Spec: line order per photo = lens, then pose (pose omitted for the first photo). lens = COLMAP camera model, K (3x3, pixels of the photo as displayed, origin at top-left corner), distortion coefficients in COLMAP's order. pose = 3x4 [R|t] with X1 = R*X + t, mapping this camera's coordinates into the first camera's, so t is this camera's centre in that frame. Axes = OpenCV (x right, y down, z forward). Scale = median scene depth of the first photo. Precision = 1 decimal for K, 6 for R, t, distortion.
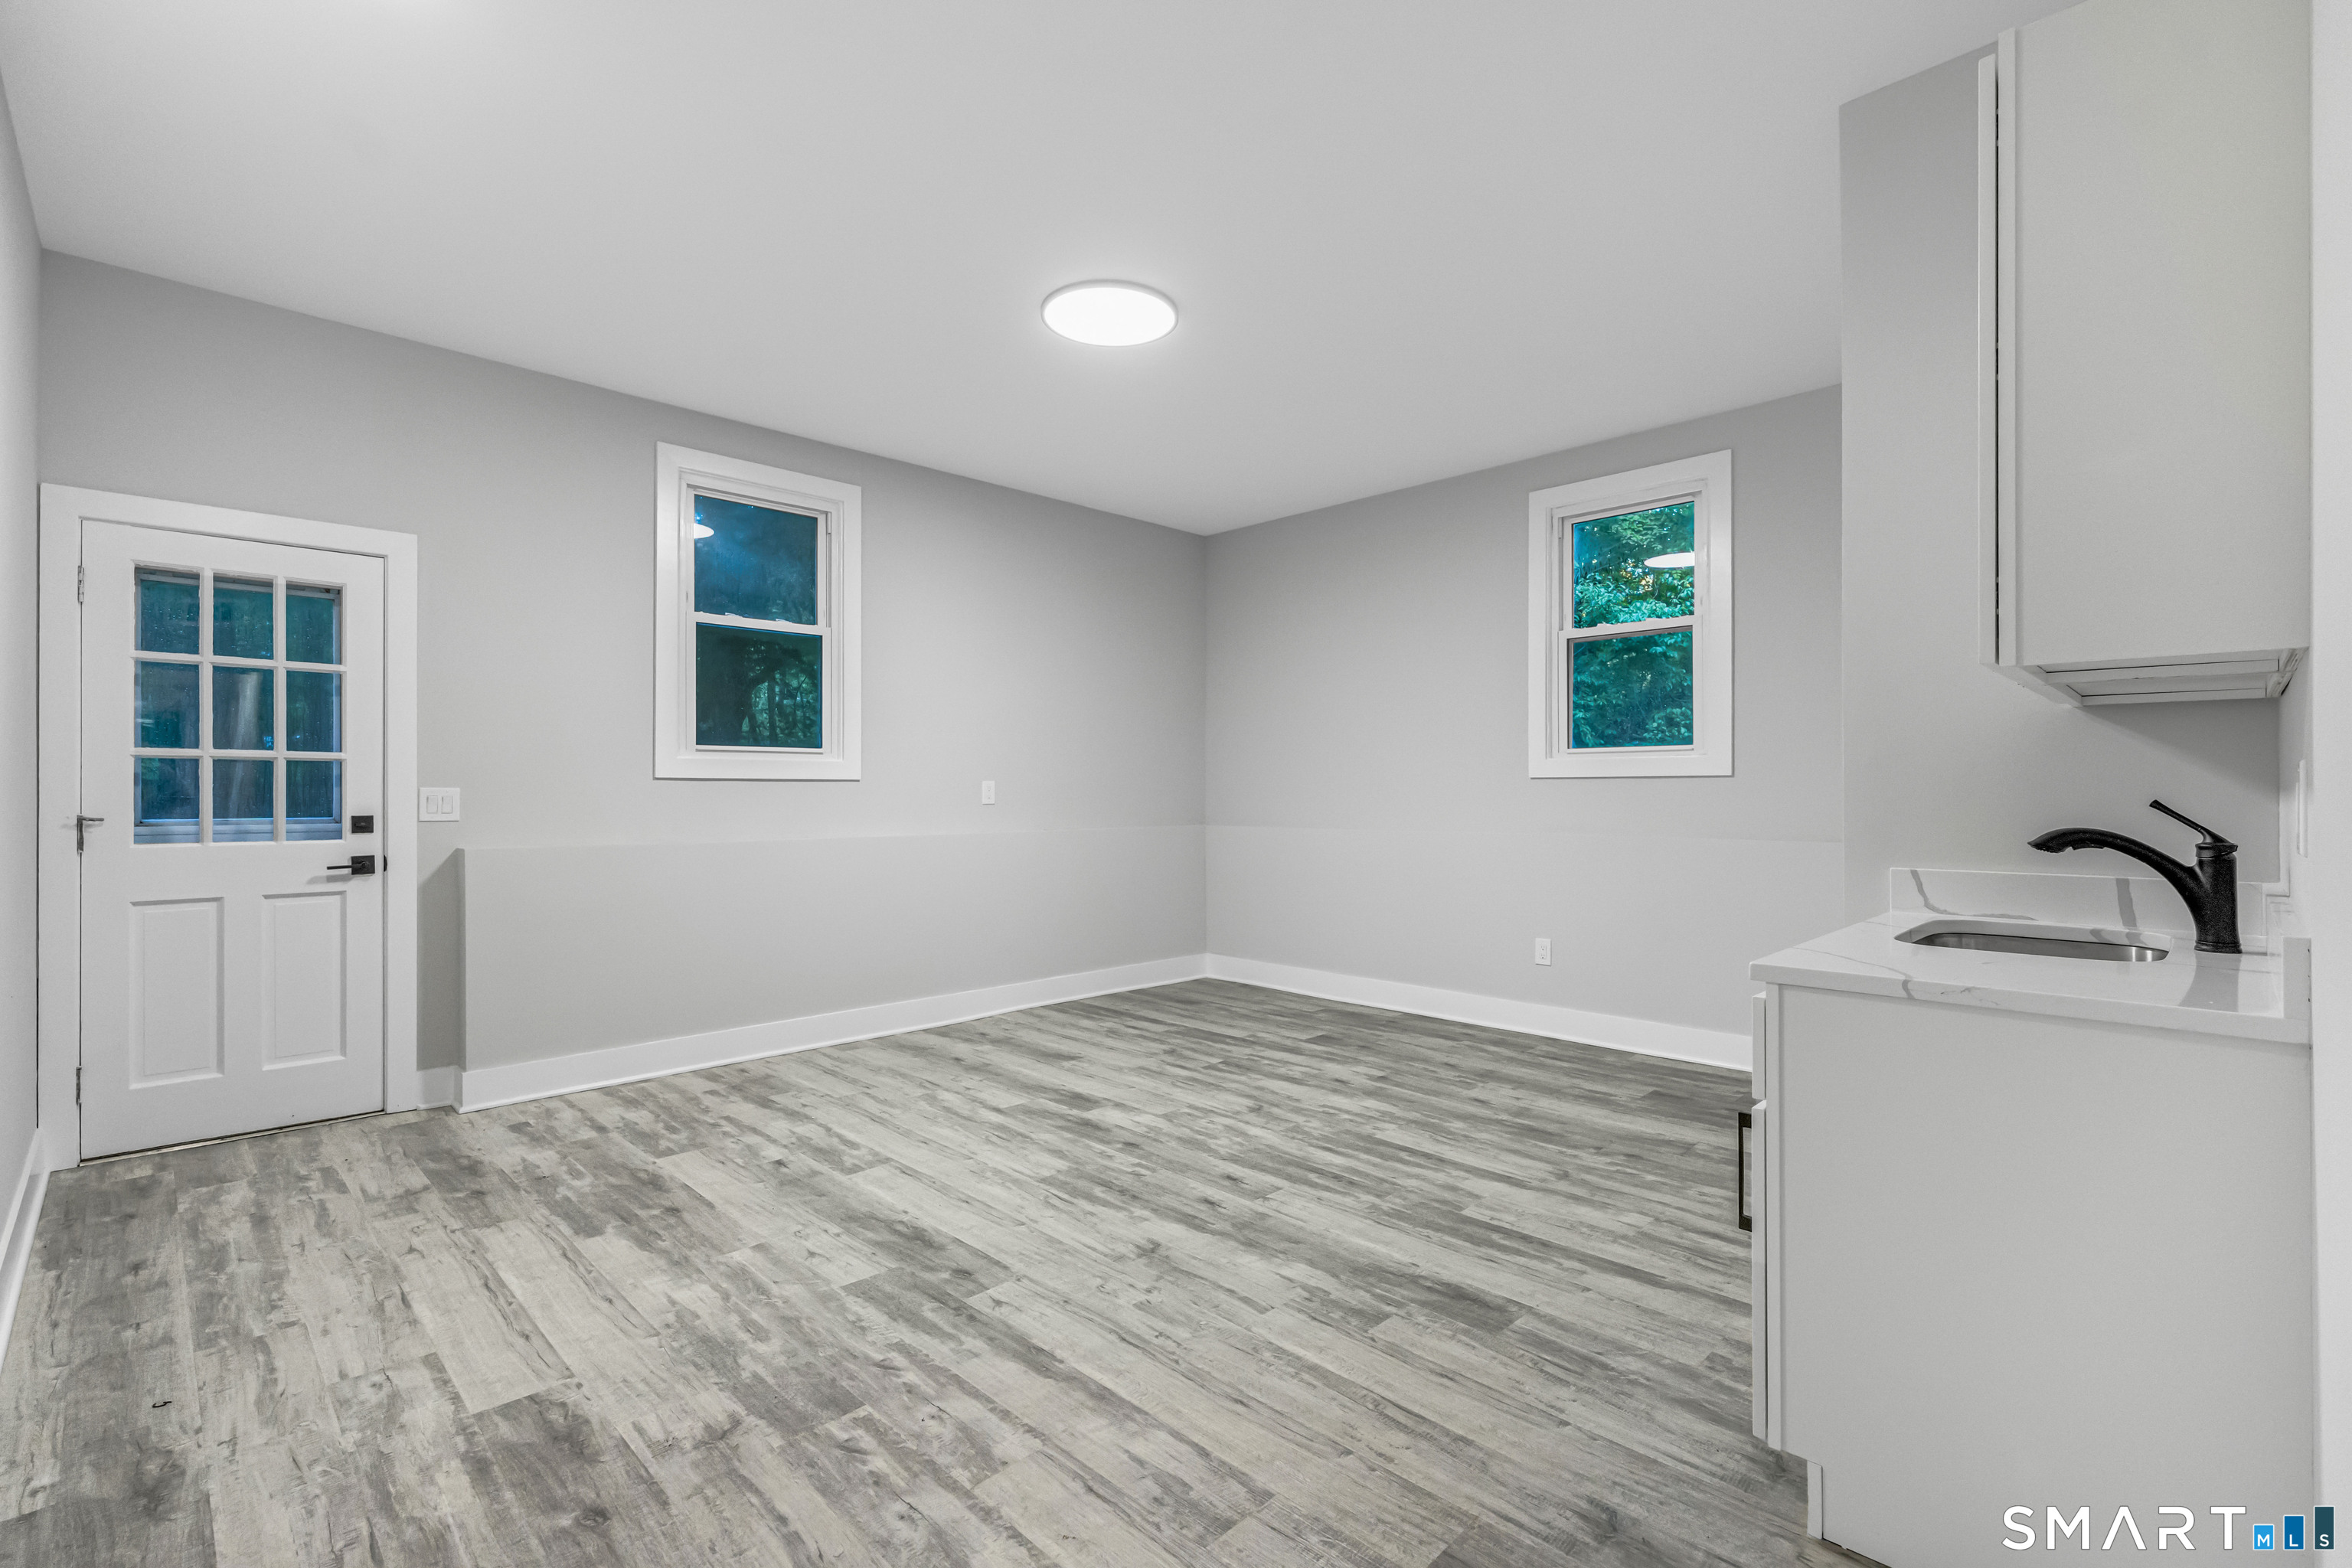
lens RADIAL K [[1031.9, 0, 1181.0], [0, 1031.9, 779.8], [0, 0, 1]] dist [-0.005752, 0.000033]
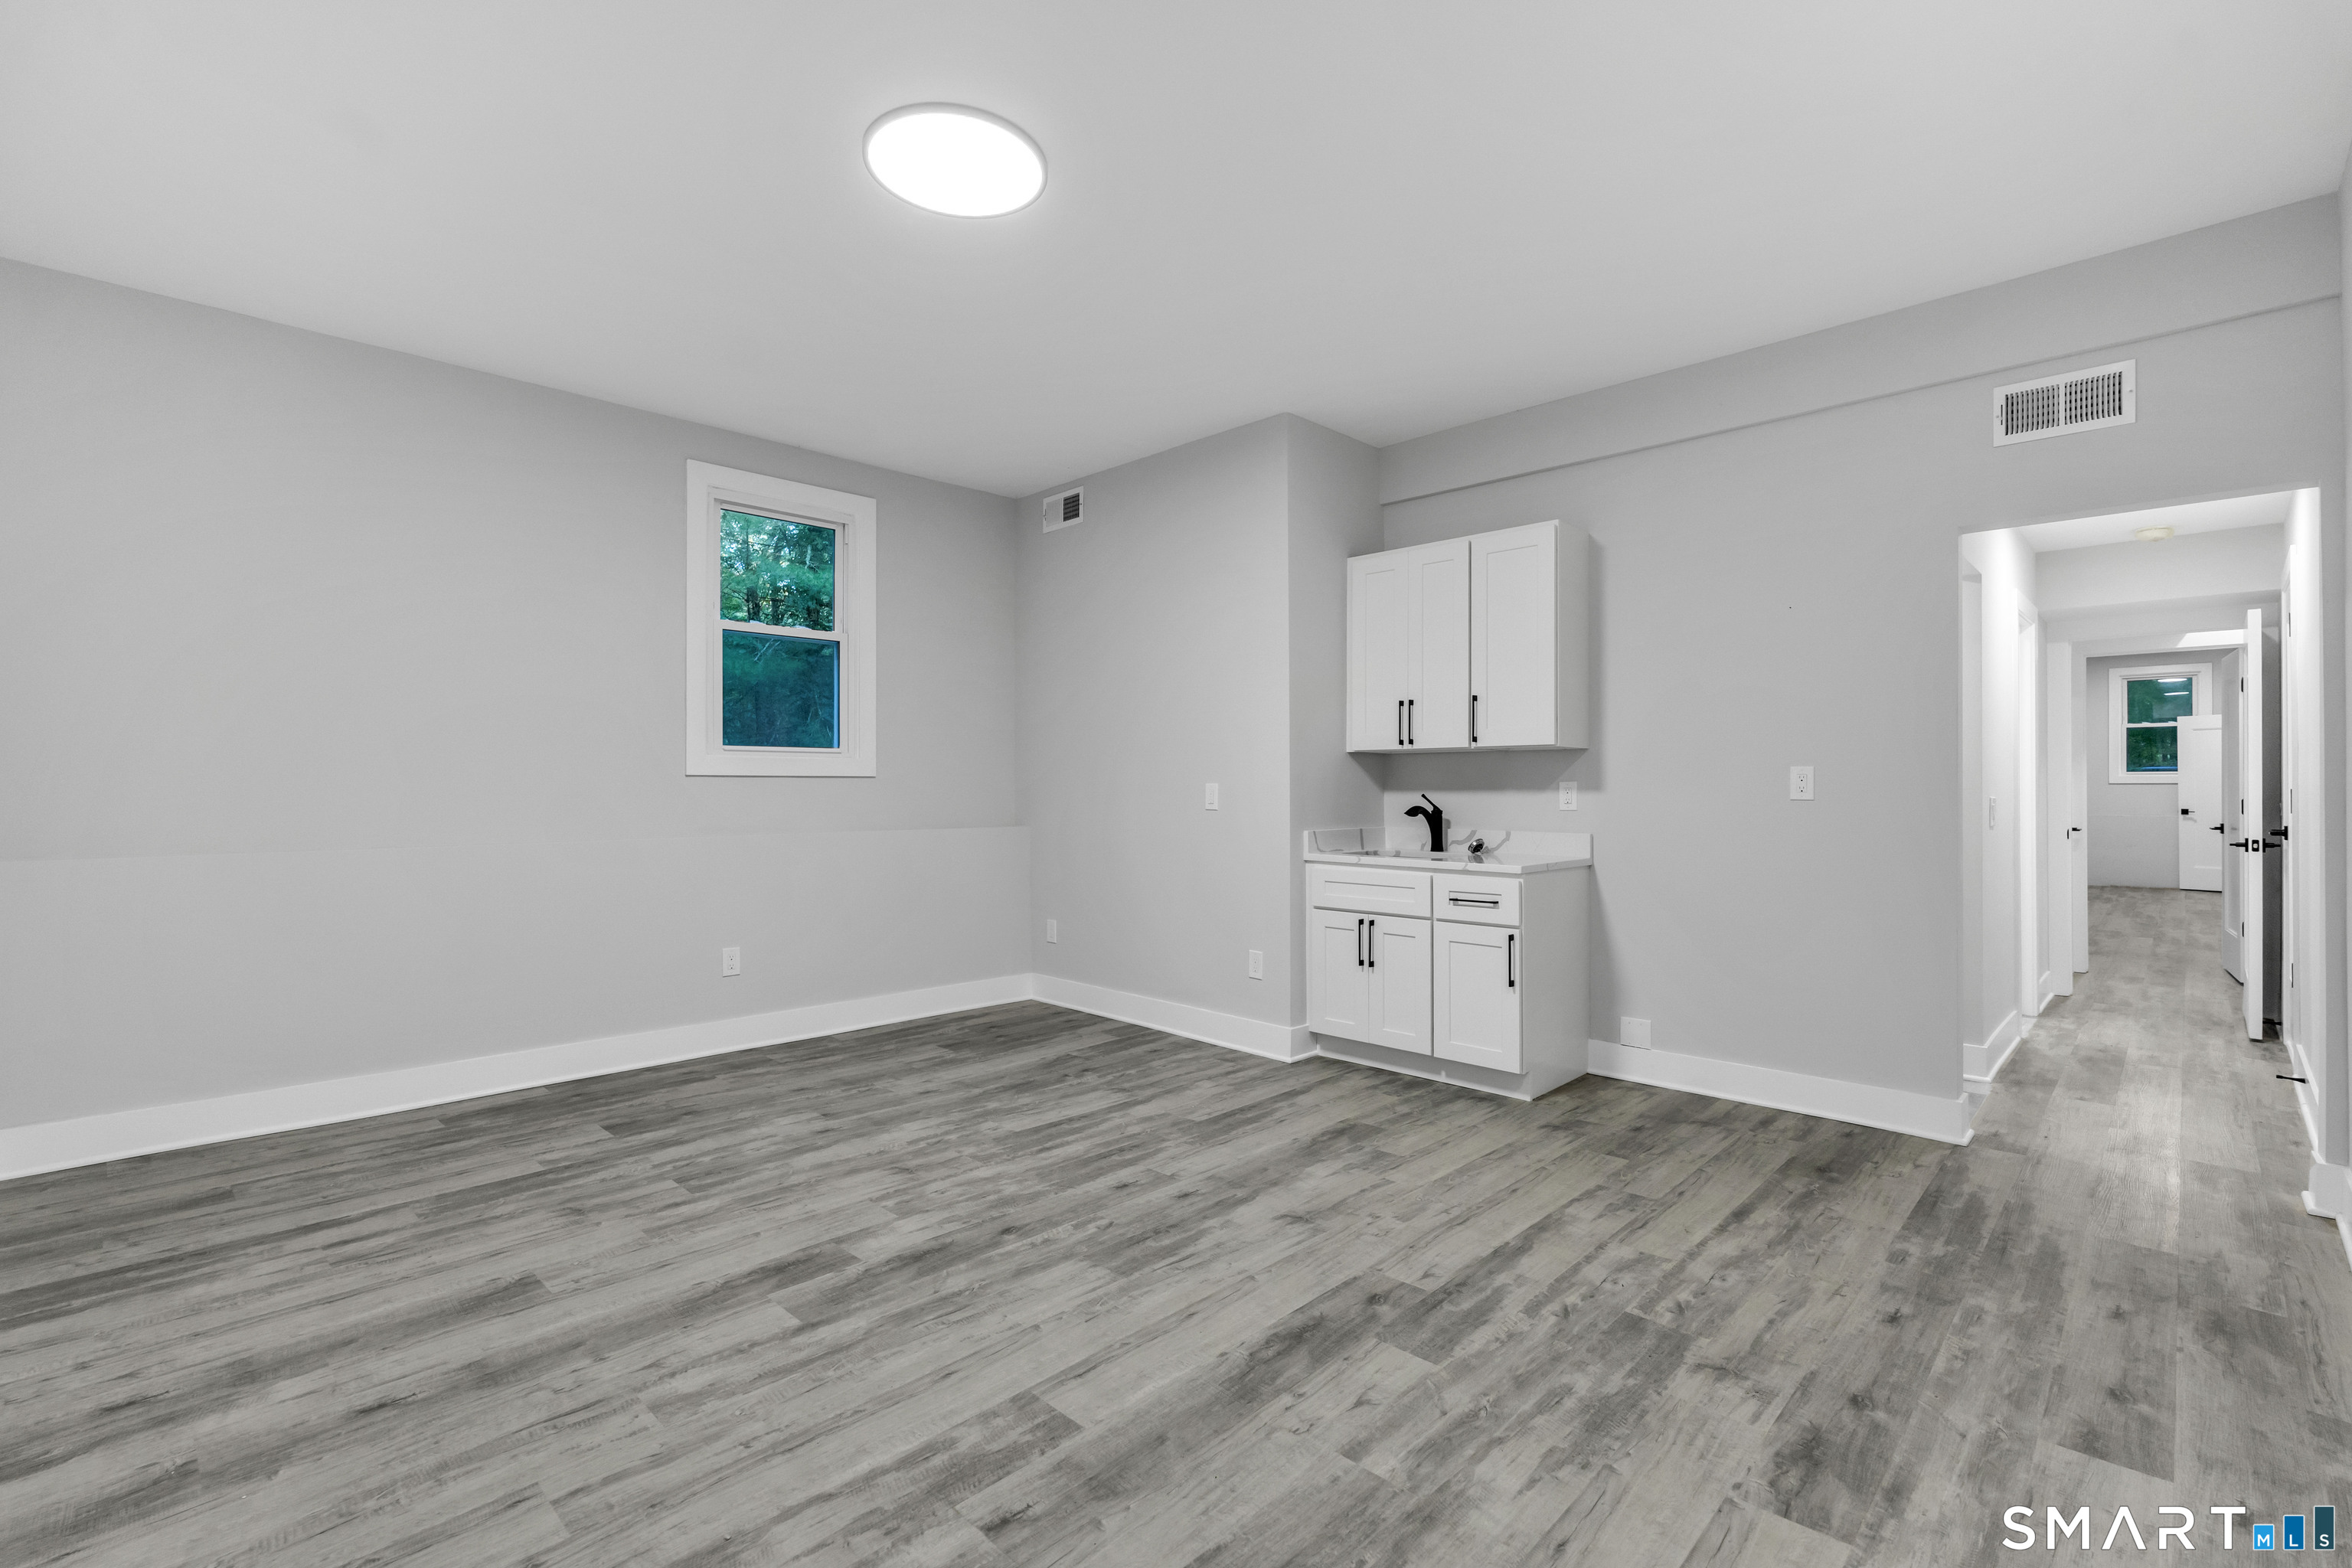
lens RADIAL K [[1039.8, 0, 1174.9], [0, 1039.8, 773.3], [0, 0, 1]] dist [-0.007539, 0.000809]
pose [[-0.001378, 0.014947, 0.999887, -1.003890], [-0.011637, 0.999820, -0.014962, 0.009608], [-0.999931, -0.011656, -0.001204, 1.018371]]
